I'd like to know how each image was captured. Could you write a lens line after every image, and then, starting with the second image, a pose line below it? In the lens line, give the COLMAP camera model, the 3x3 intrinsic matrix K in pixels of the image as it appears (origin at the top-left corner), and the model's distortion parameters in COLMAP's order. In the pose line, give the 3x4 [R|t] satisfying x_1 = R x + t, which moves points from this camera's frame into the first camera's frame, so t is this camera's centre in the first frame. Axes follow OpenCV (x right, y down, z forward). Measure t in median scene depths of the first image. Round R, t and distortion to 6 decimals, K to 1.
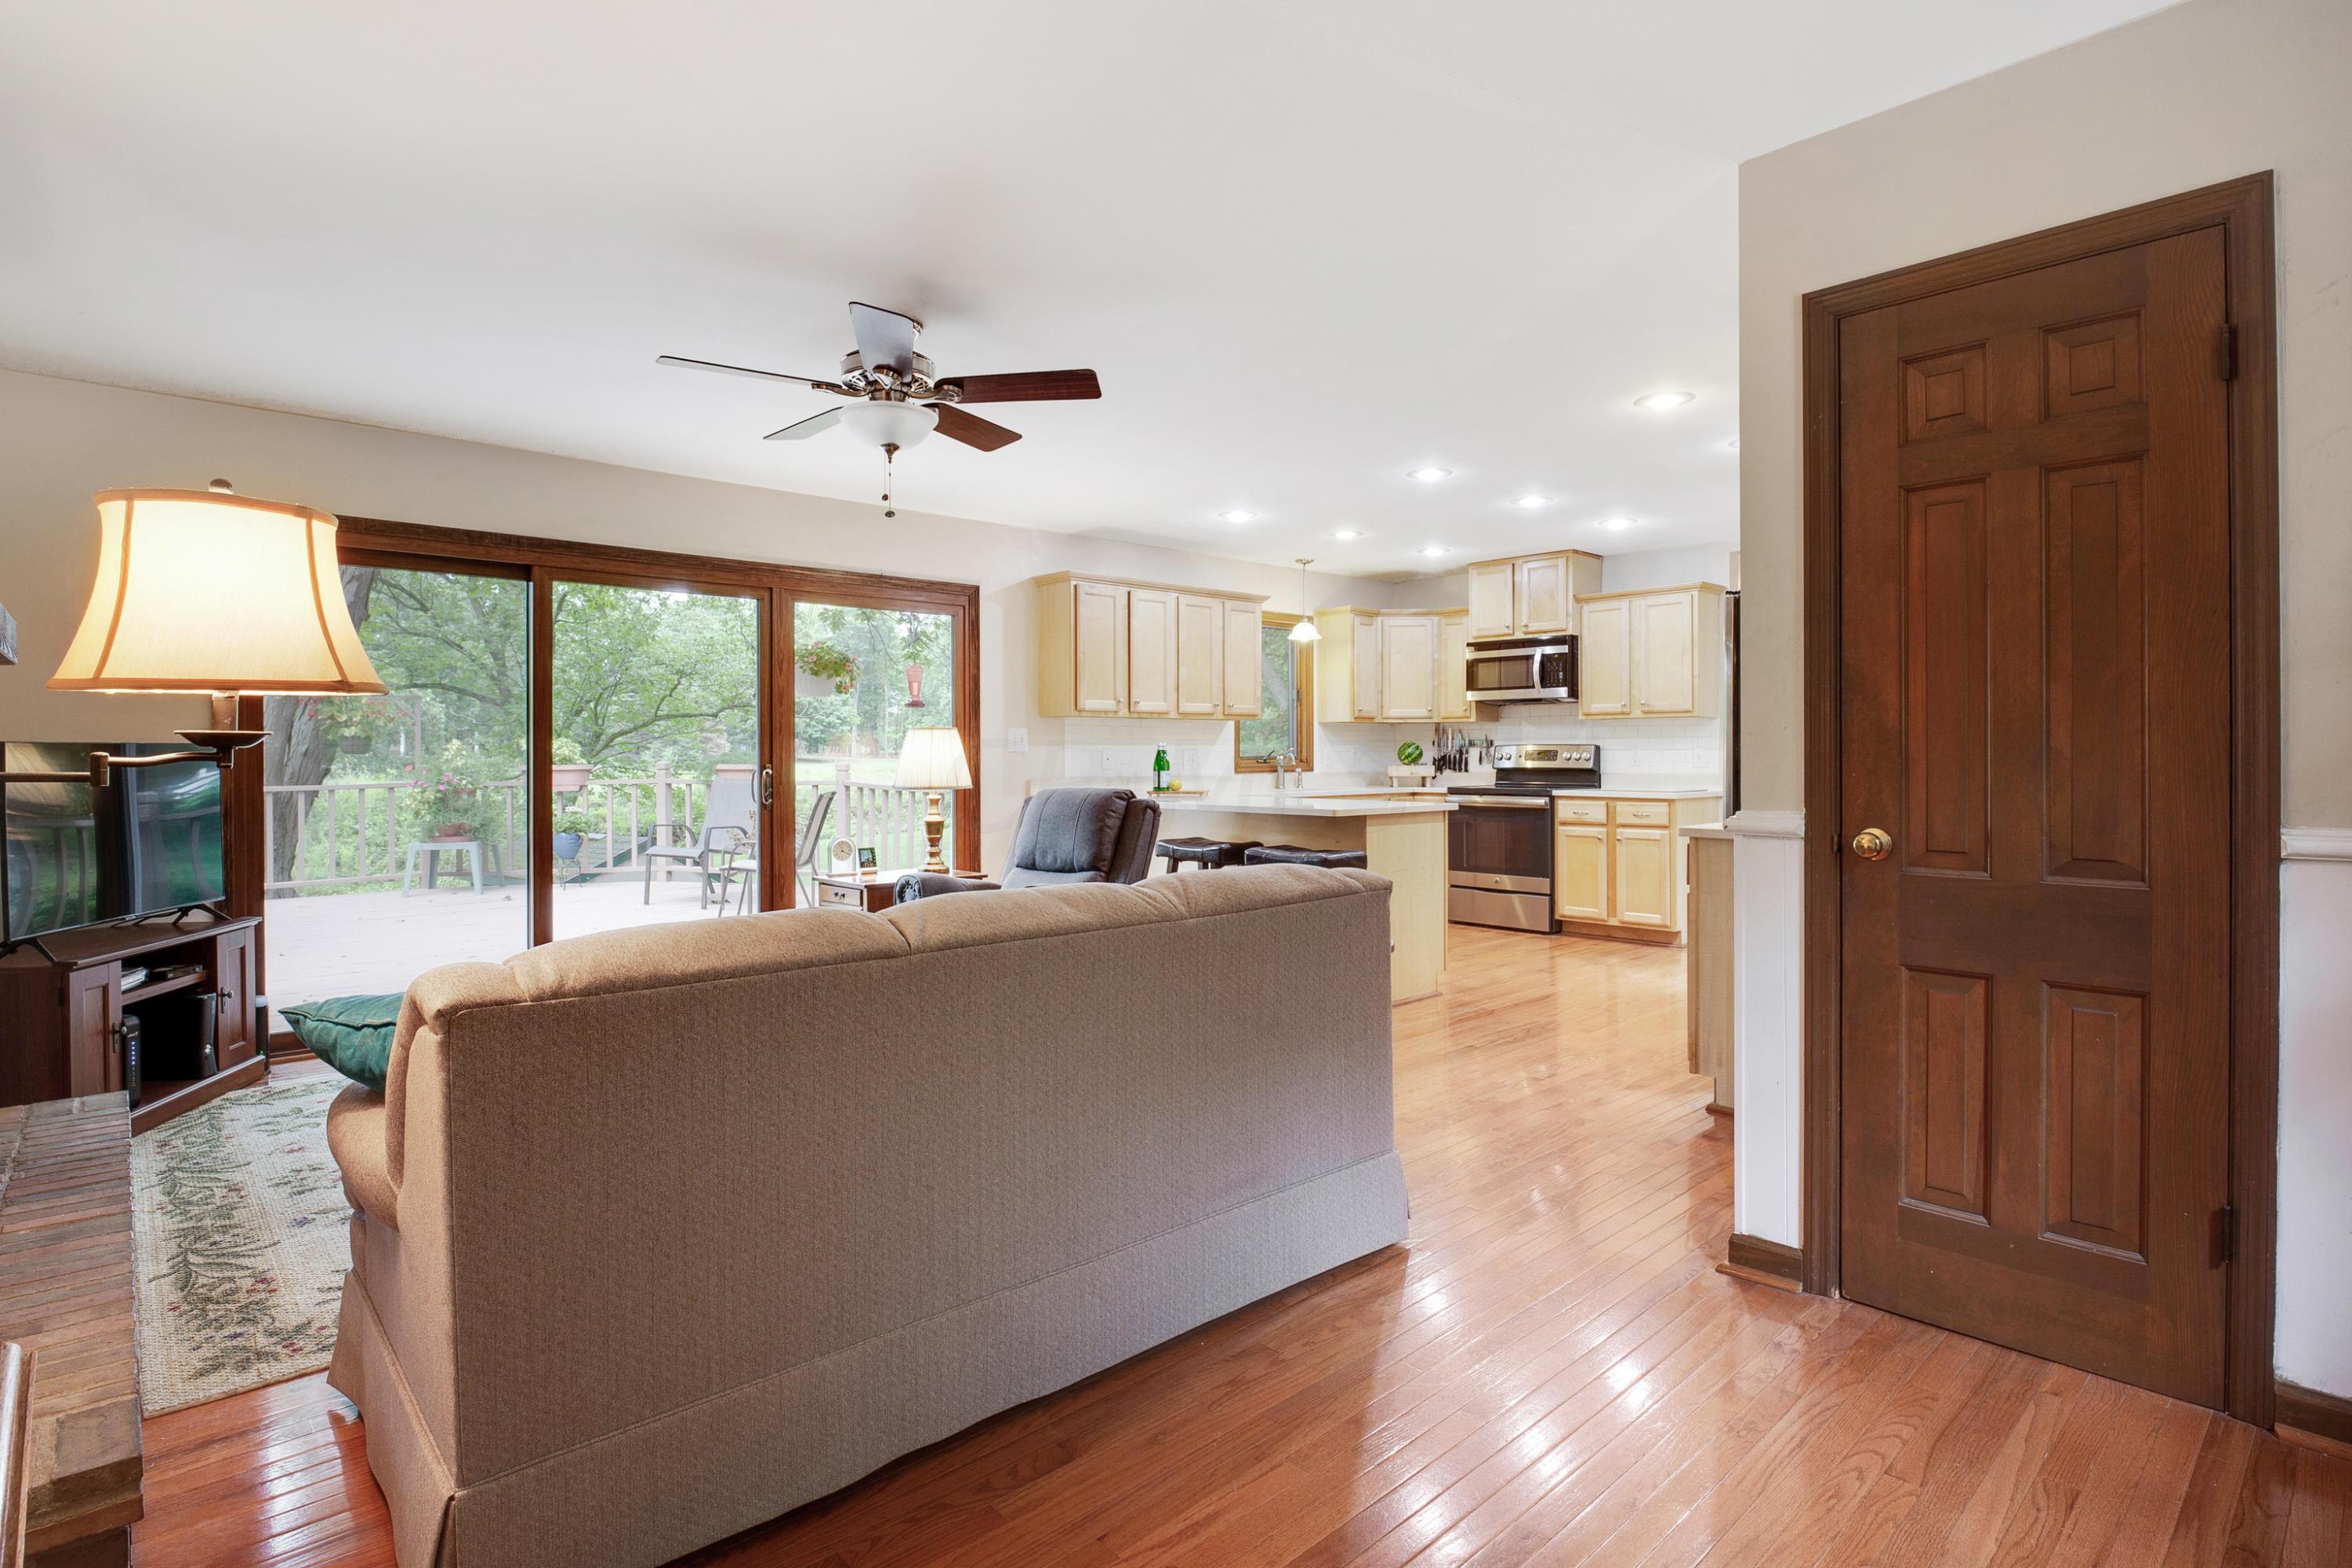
lens RADIAL K [[1144.7, 0, 1181.0], [0, 1144.7, 761.8], [0, 0, 1]] dist [-0.013067, -0.002653]
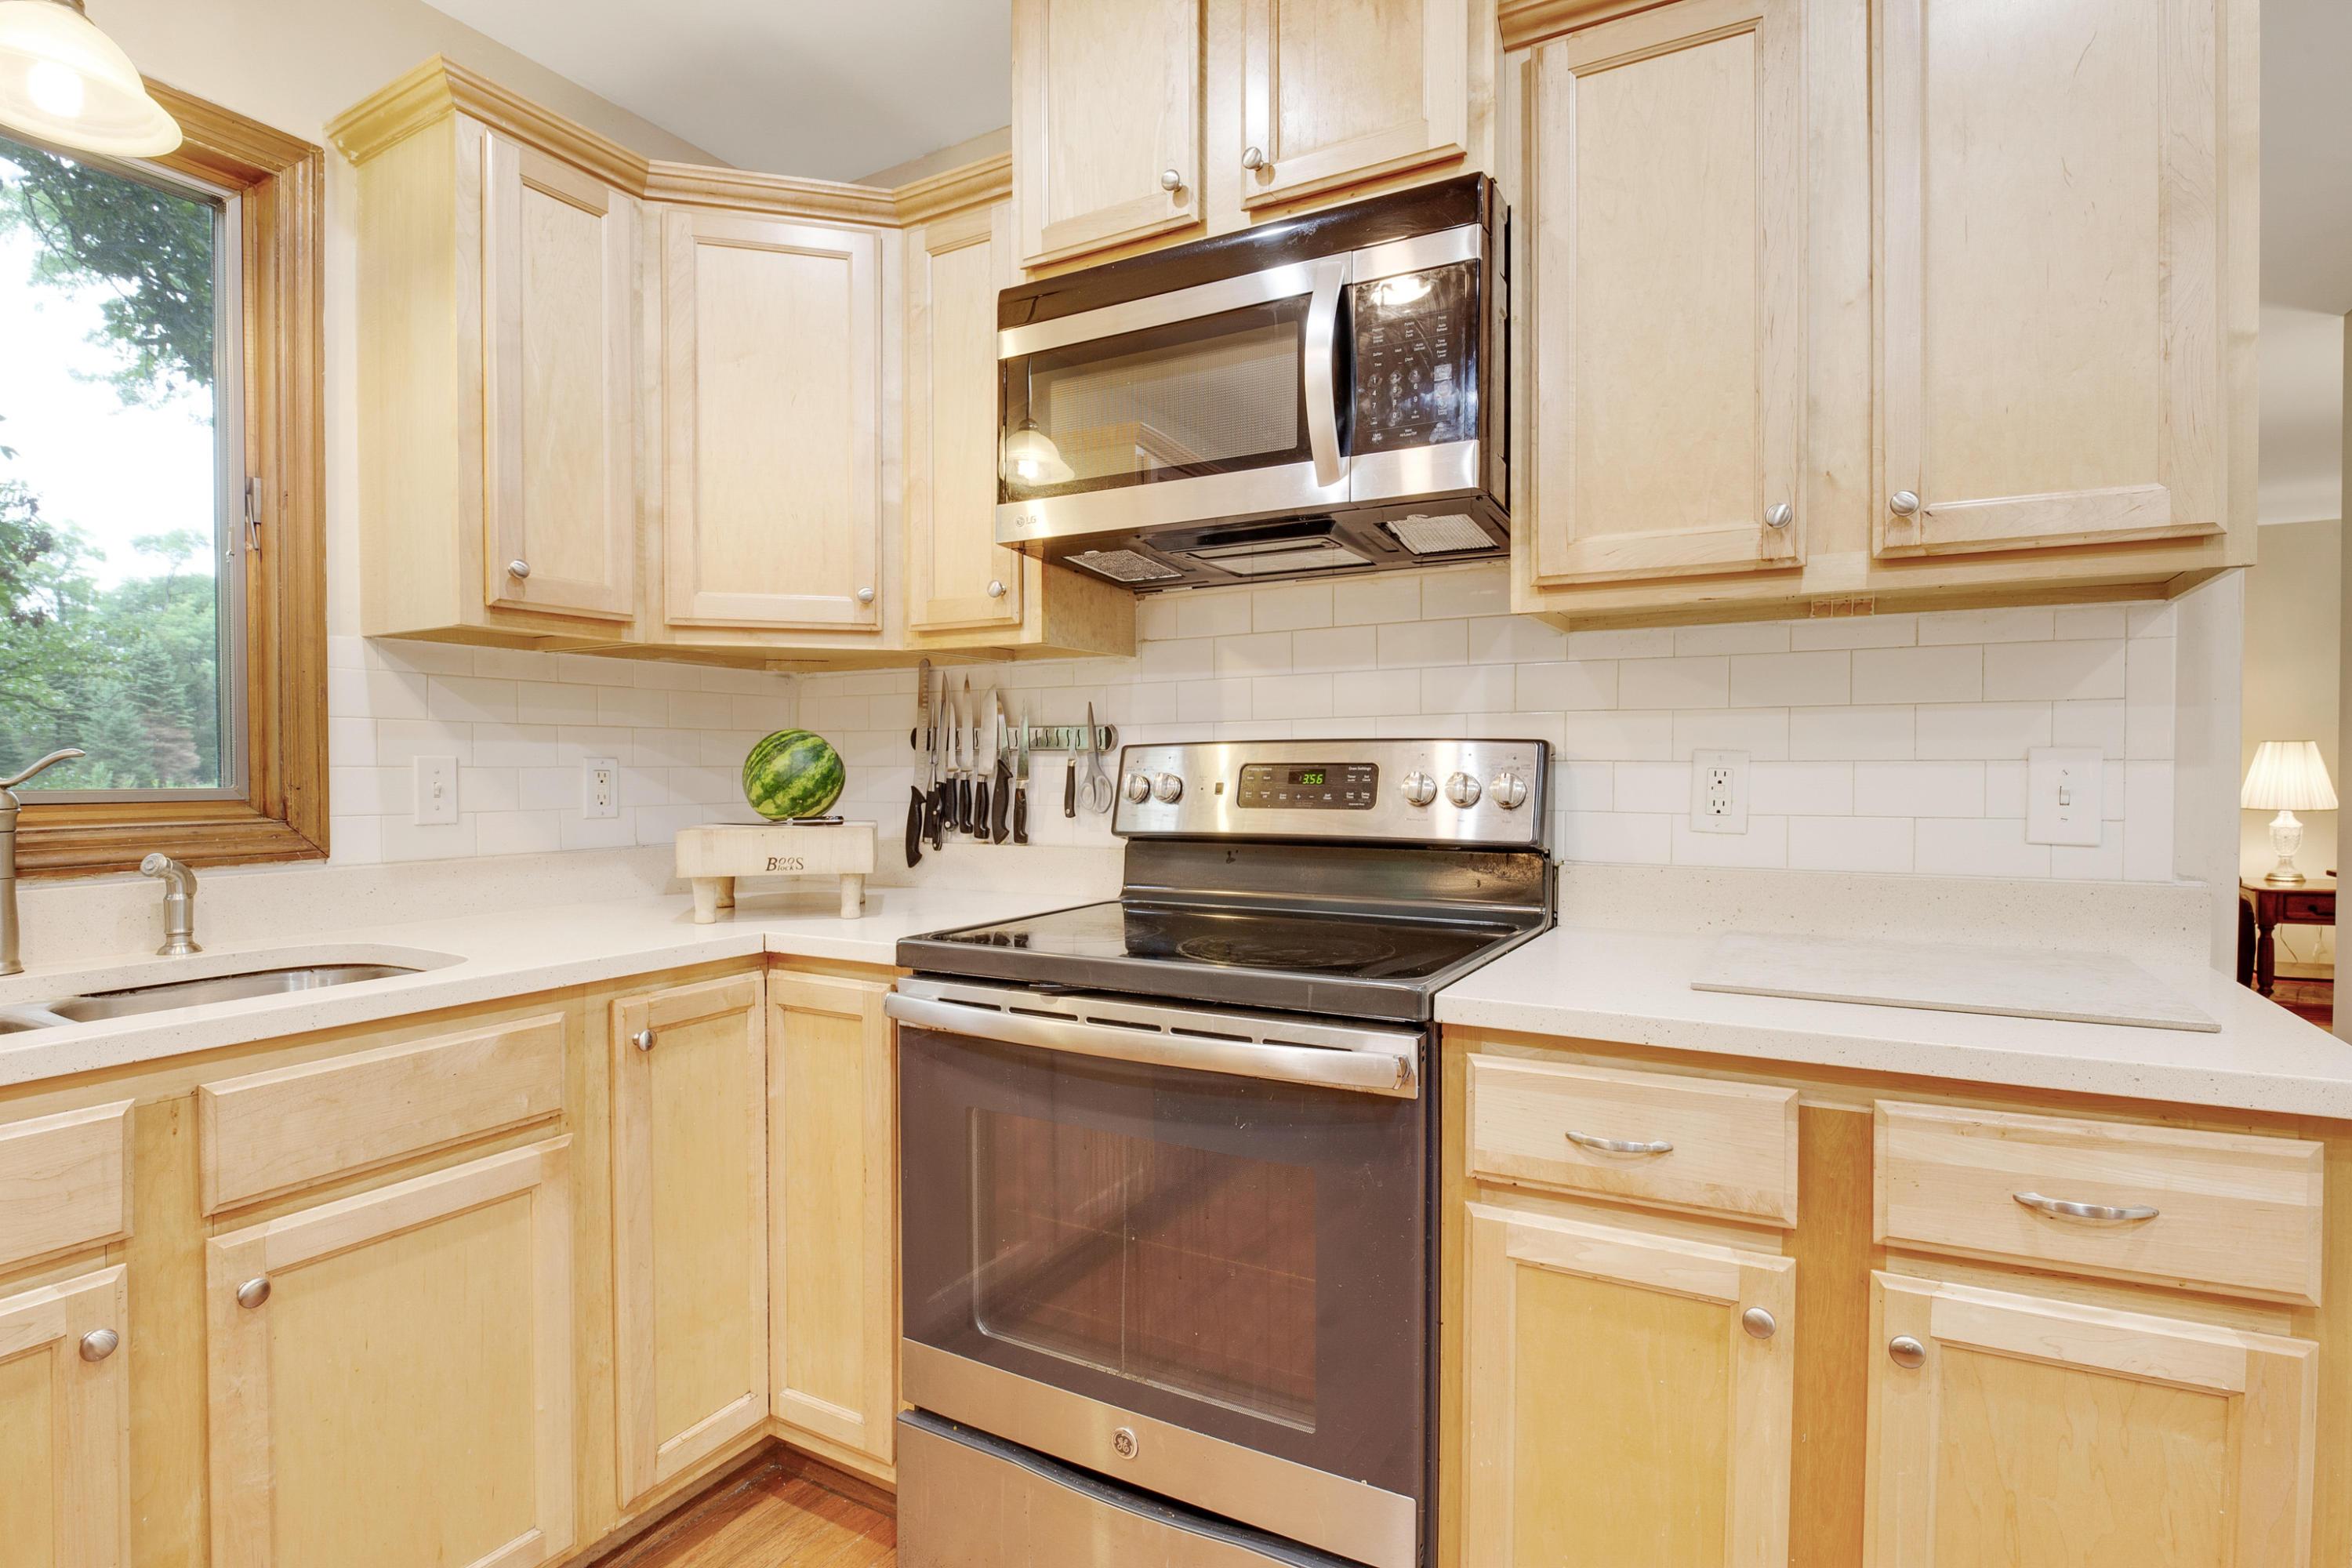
lens RADIAL K [[1144.7, 0, 1170.7], [0, 1144.7, 781.6], [0, 0, 1]] dist [-0.013067, -0.002653]
pose [[0.953964, -0.002498, 0.299910, 0.222327], [0.001193, 0.999989, 0.004536, -0.007719], [-0.299918, -0.003970, 0.953957, 0.803138]]
